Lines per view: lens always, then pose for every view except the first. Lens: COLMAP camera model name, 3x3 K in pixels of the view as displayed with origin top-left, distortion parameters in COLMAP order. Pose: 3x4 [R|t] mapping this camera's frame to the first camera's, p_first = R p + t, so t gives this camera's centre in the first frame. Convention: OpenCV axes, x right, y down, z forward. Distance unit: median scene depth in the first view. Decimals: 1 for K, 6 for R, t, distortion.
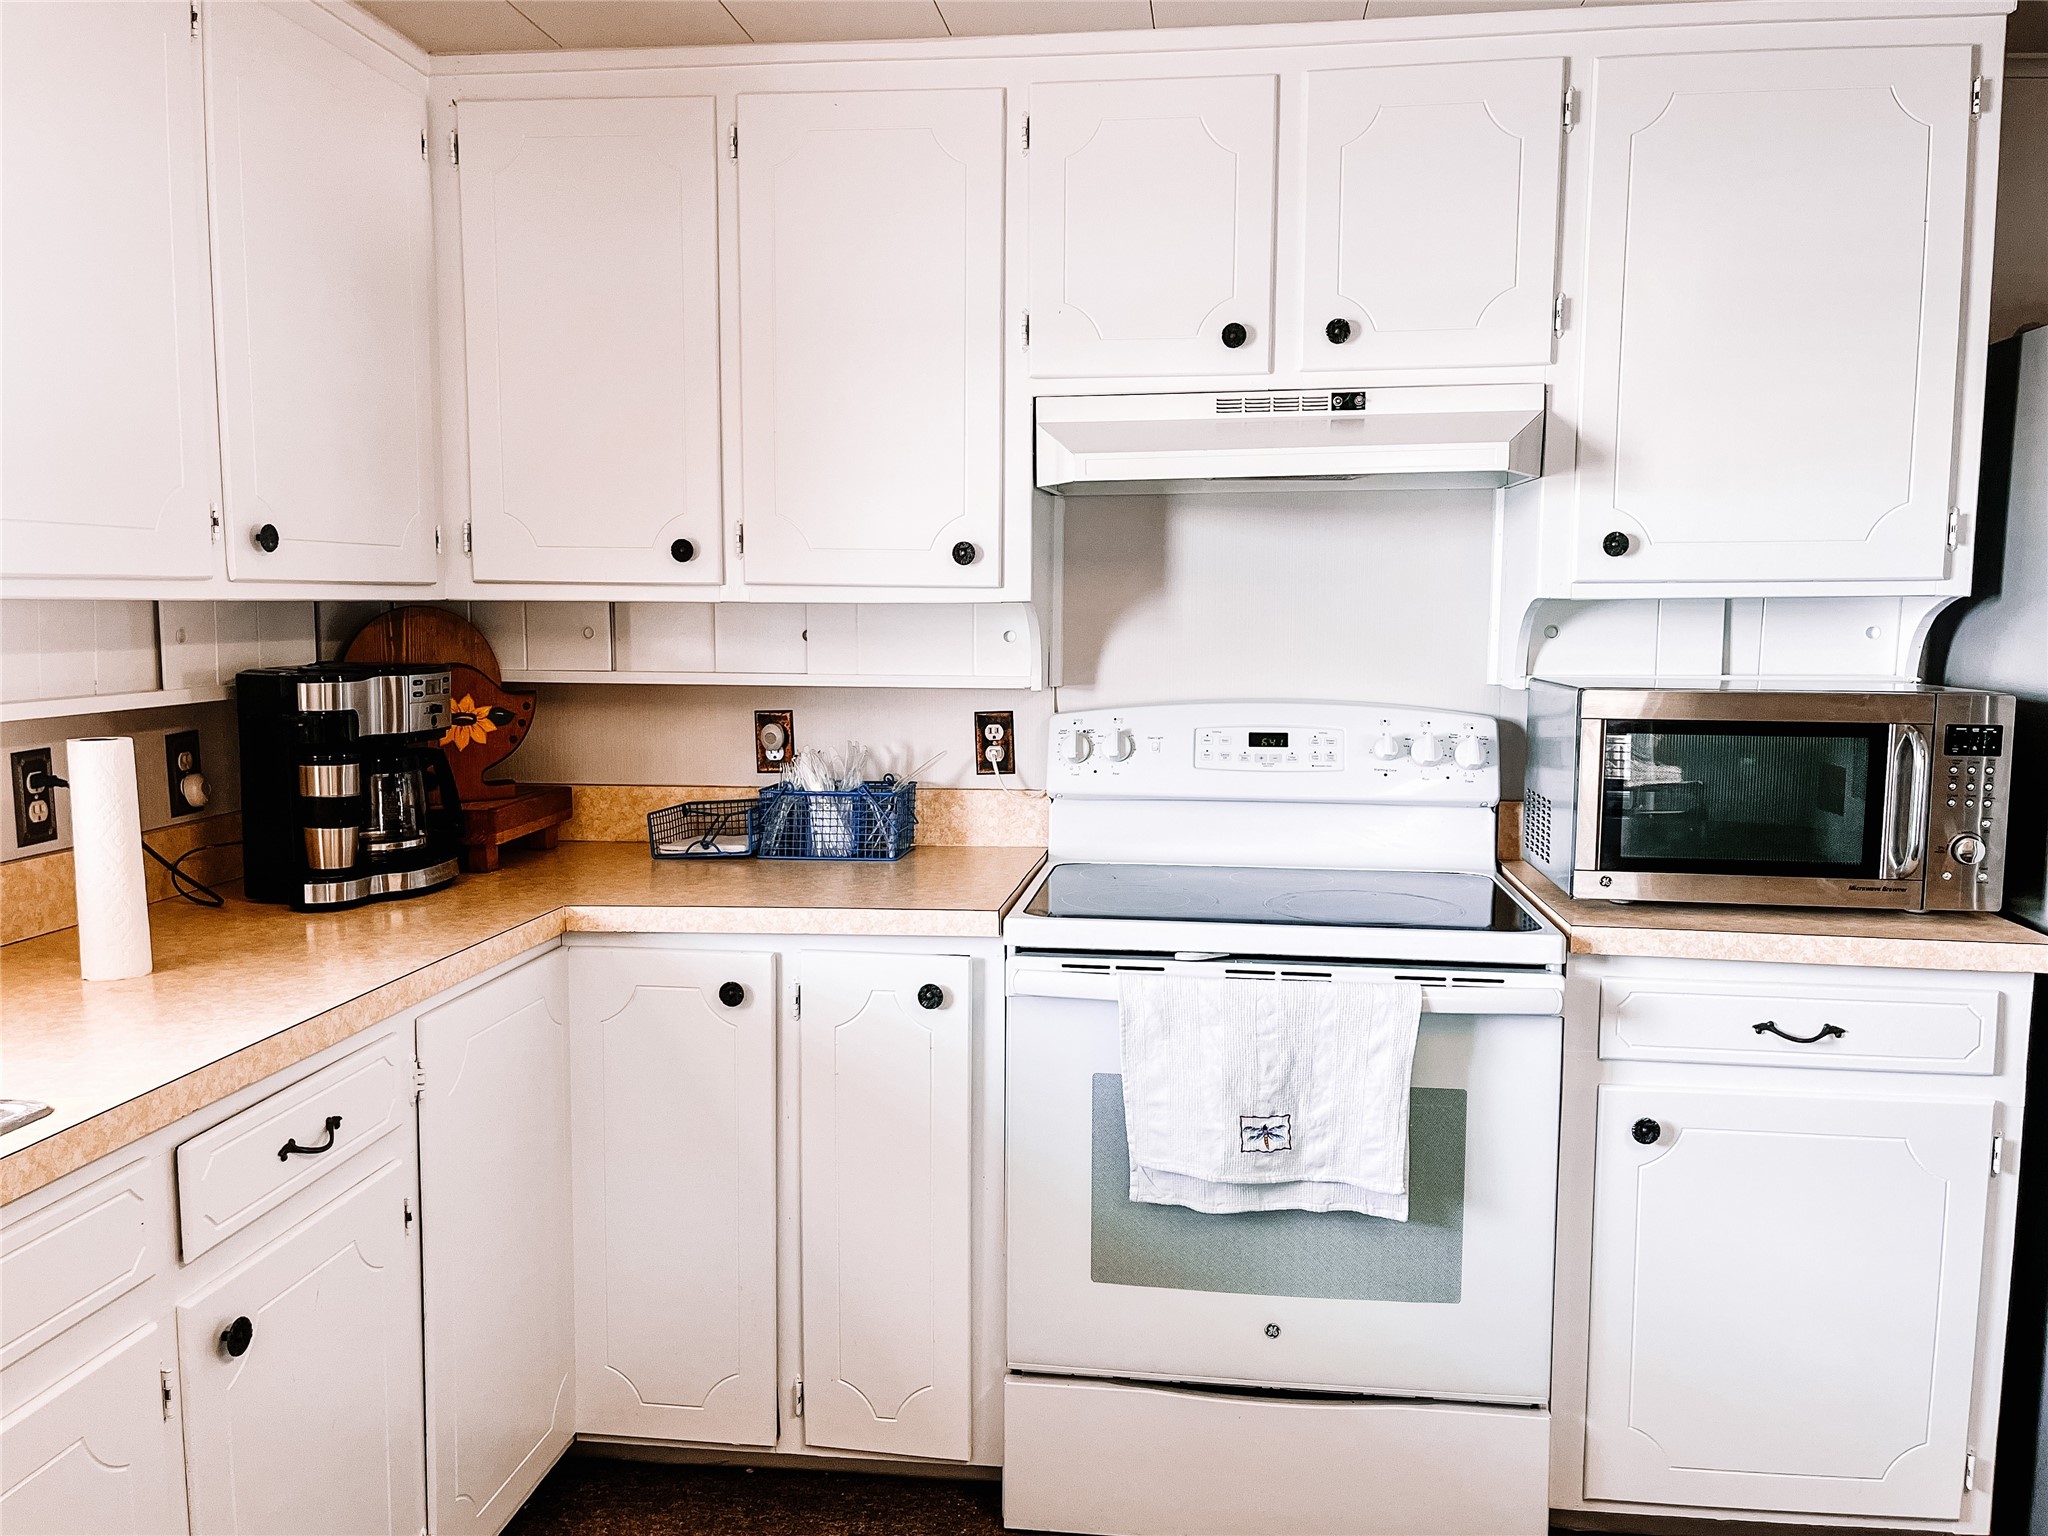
lens RADIAL K [[1613.9, 0, 1024.0], [0, 1613.9, 768.0], [0, 0, 1]] dist [0.023472, -0.000859]
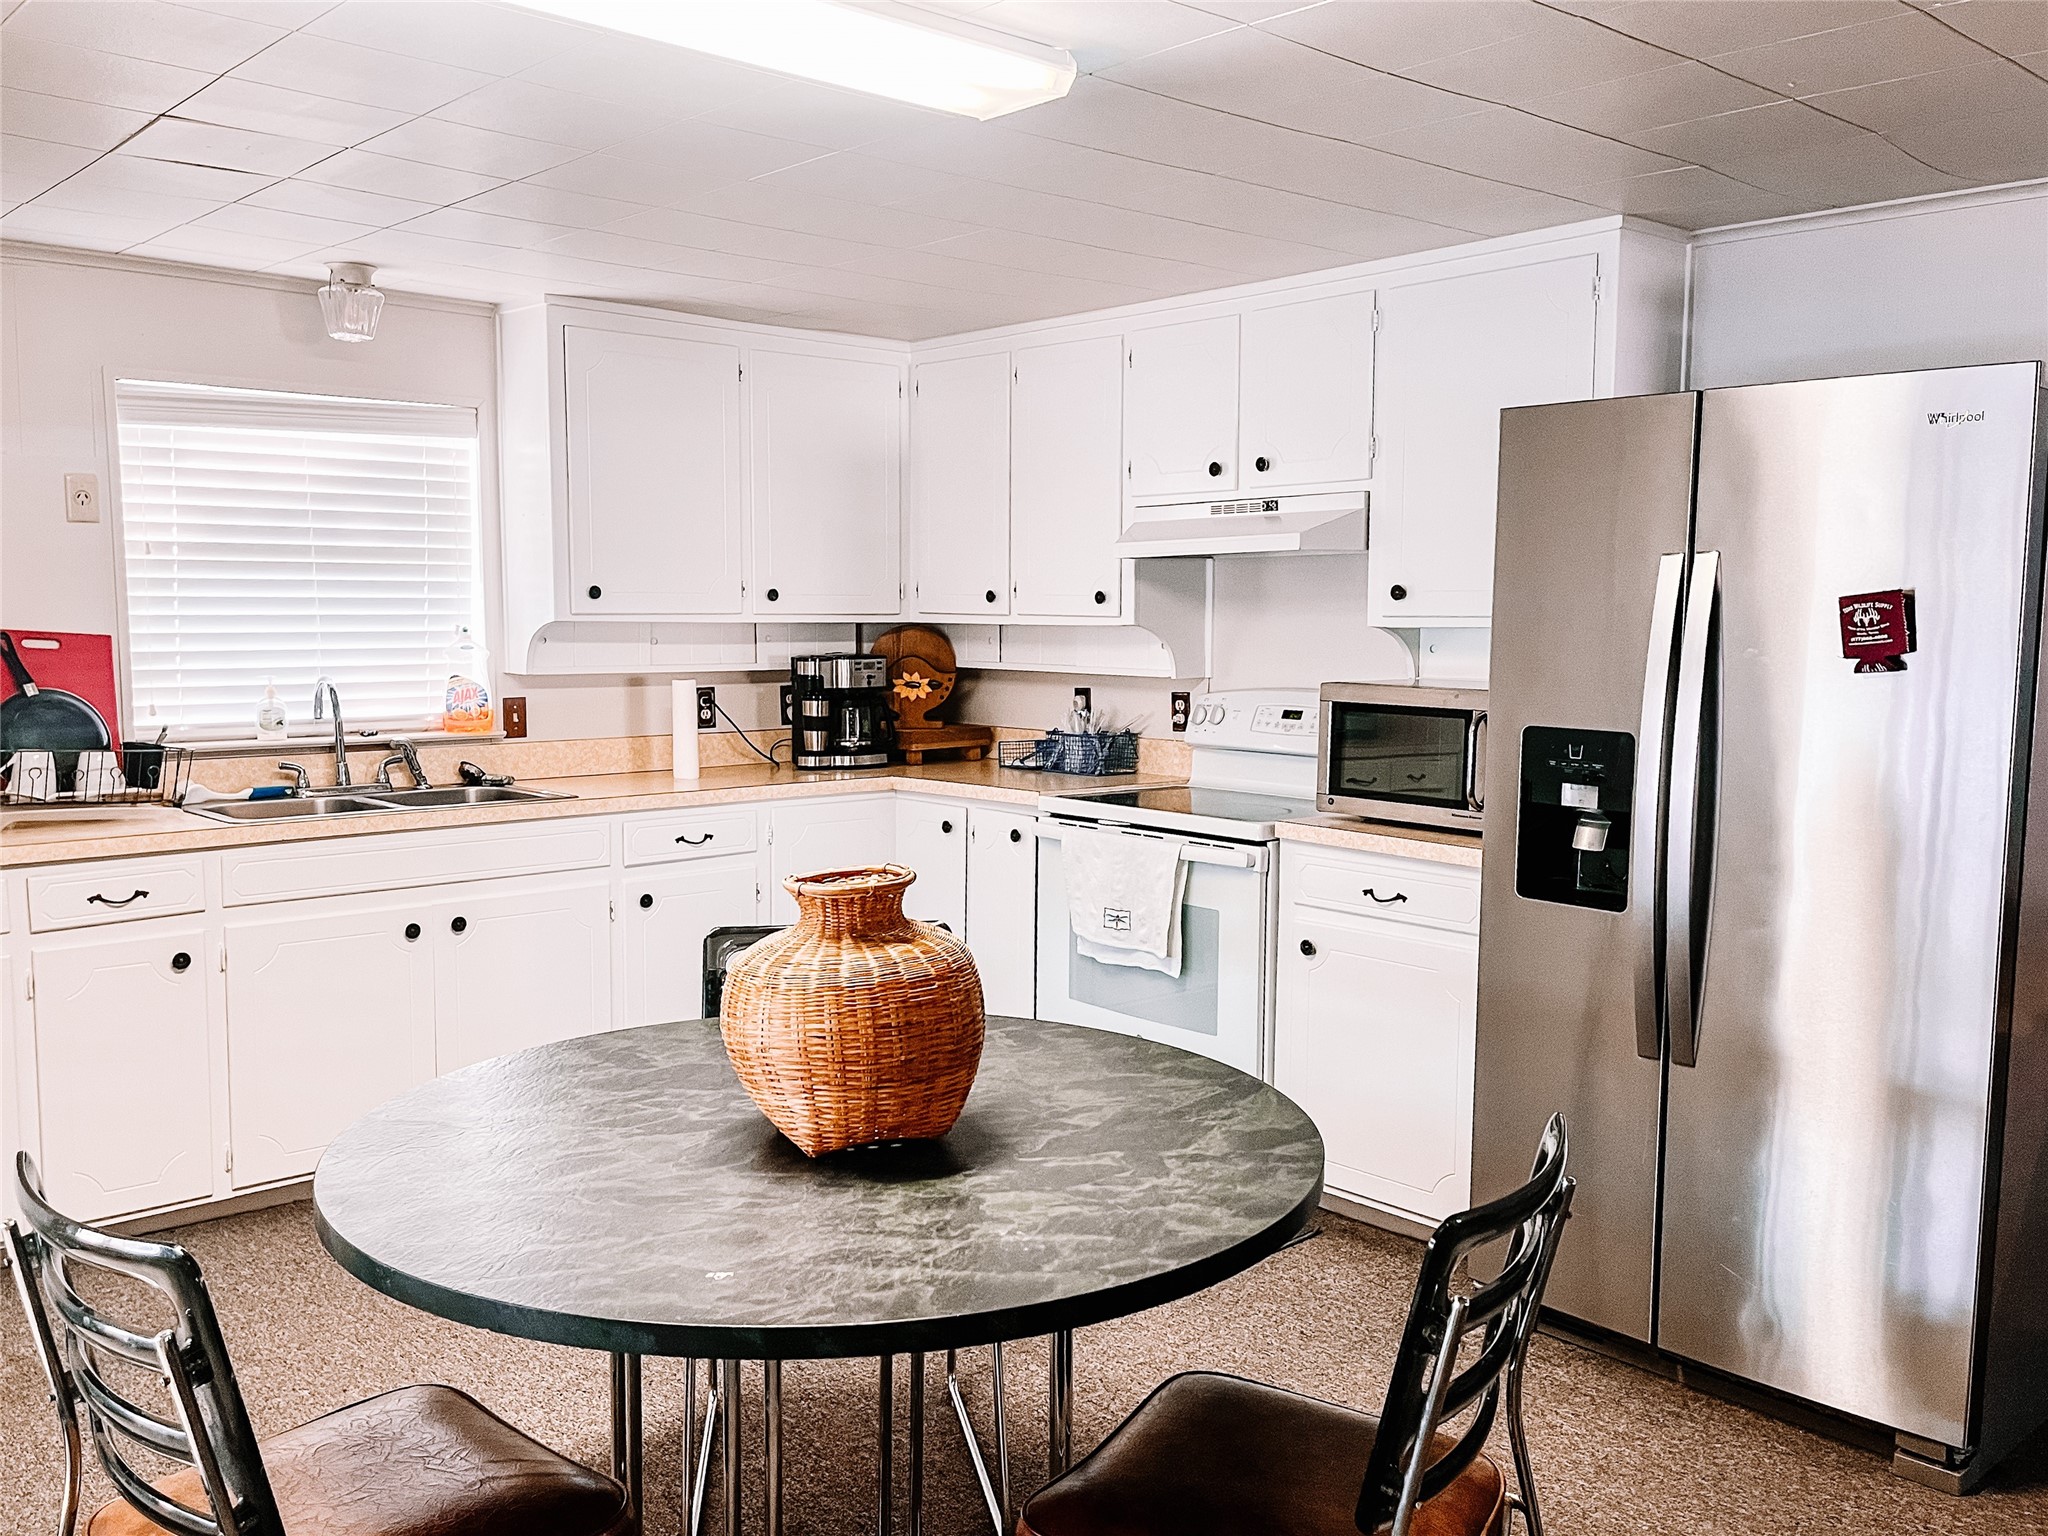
lens RADIAL K [[1686.0, 0, 1024.0], [0, 1686.0, 768.0], [0, 0, 1]] dist [0.008054, -0.000460]
pose [[0.756459, 0.063374, -0.650963, 1.140213], [-0.070573, 0.997392, 0.015090, 0.030852], [0.650222, 0.034526, 0.758959, -0.452621]]
